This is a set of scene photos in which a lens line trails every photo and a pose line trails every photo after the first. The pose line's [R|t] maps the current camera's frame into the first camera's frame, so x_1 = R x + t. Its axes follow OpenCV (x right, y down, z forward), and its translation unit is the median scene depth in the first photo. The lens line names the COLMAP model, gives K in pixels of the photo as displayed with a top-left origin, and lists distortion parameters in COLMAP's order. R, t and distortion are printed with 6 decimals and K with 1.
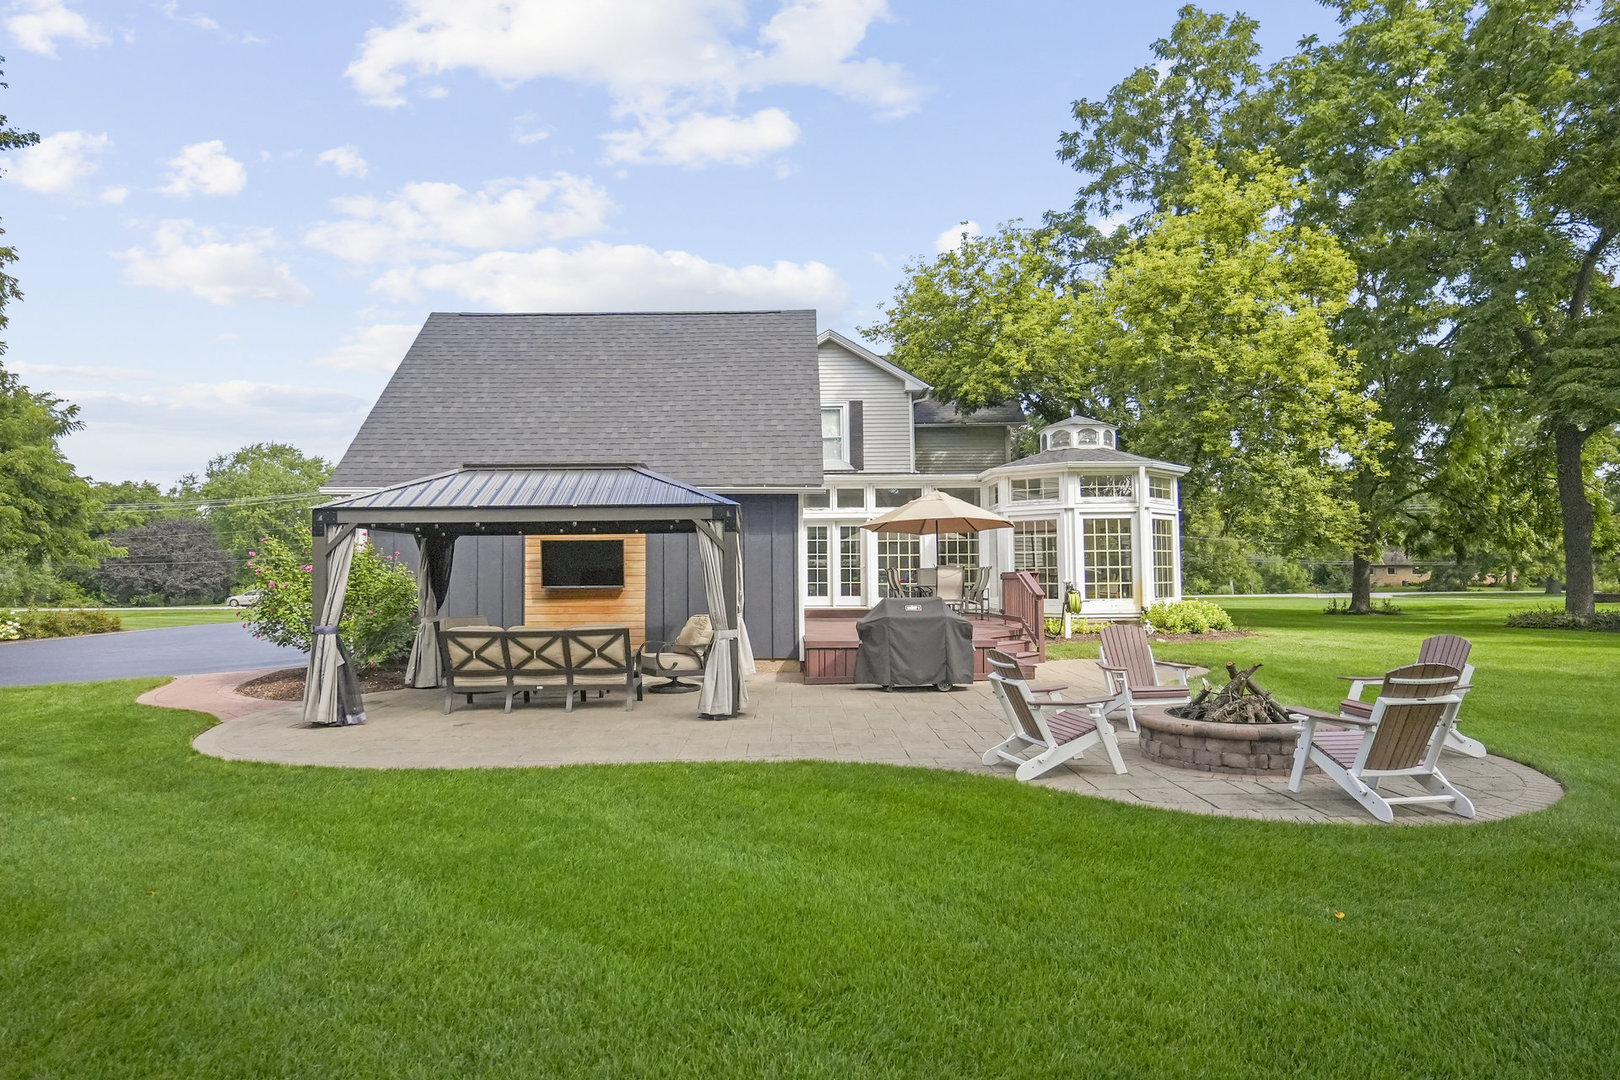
lens RADIAL K [[1025.4, 0, 862.6], [0, 1025.4, 619.6], [0, 0, 1]] dist [0.000894, -0.000936]
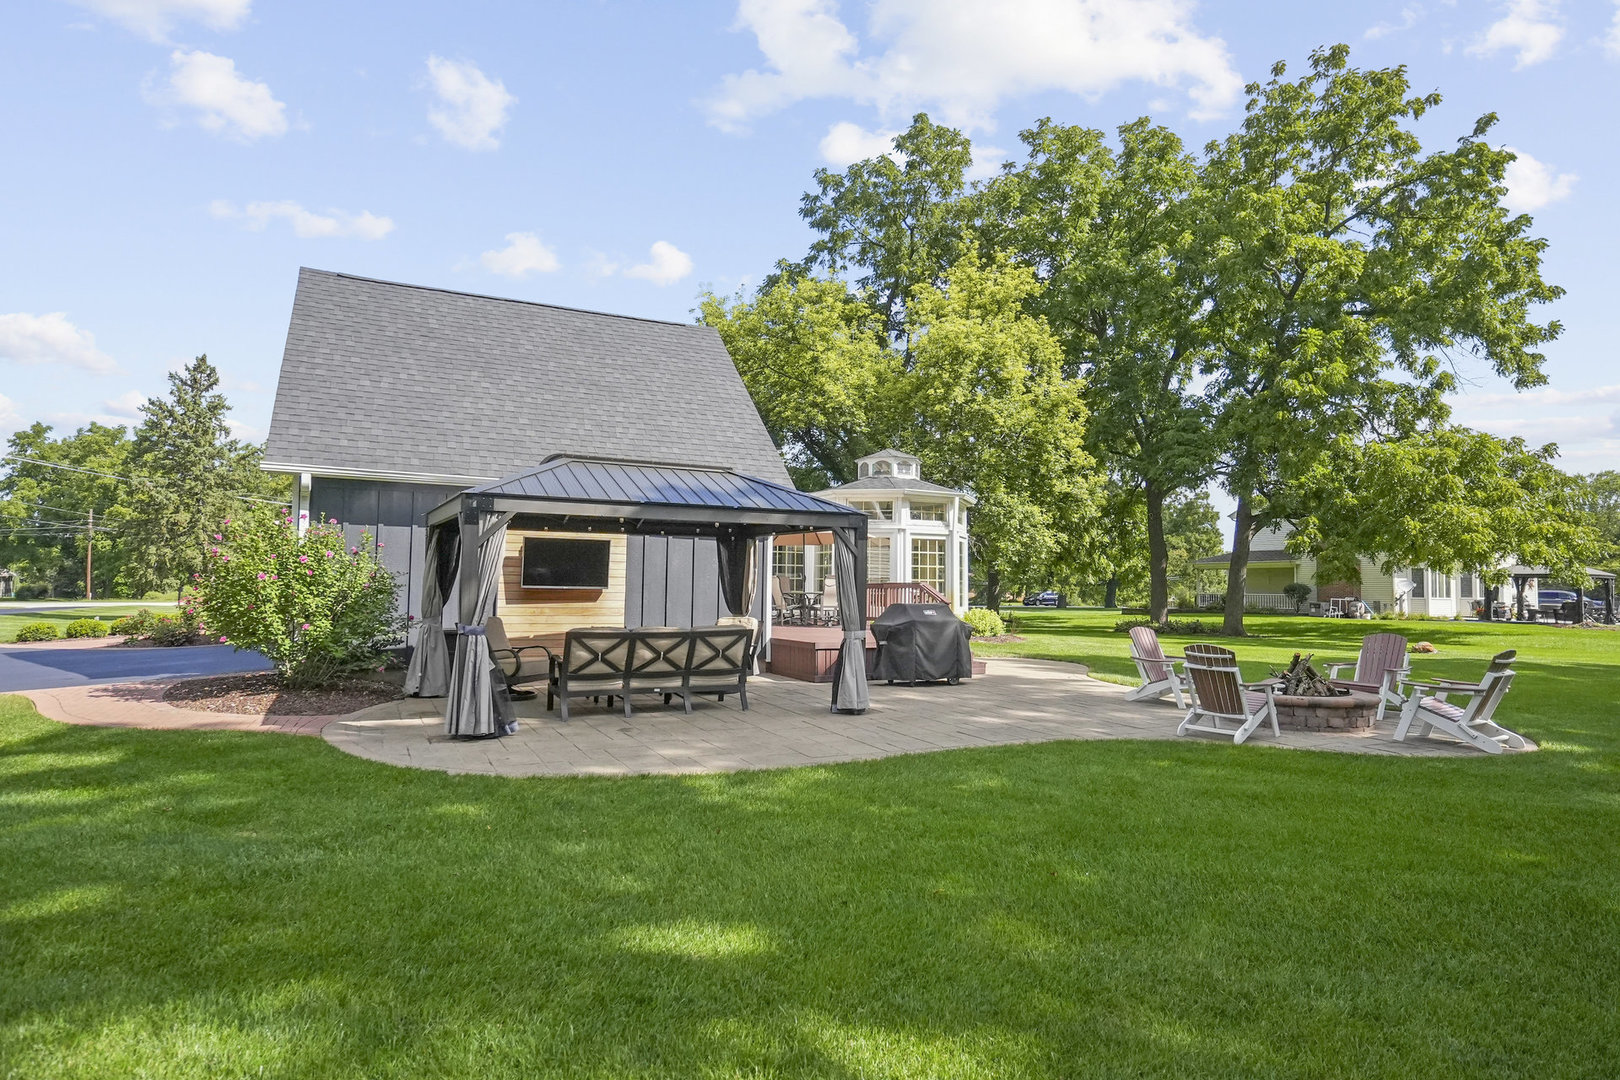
lens RADIAL K [[958.3, 0, 898.5], [0, 958.3, 608.4], [0, 0, 1]] dist [-0.001031, -0.000384]
pose [[0.884112, 0.011862, 0.467125, -0.387546], [-0.001750, 0.999755, -0.022075, 0.005989], [-0.467273, 0.018700, 0.883915, 0.062733]]
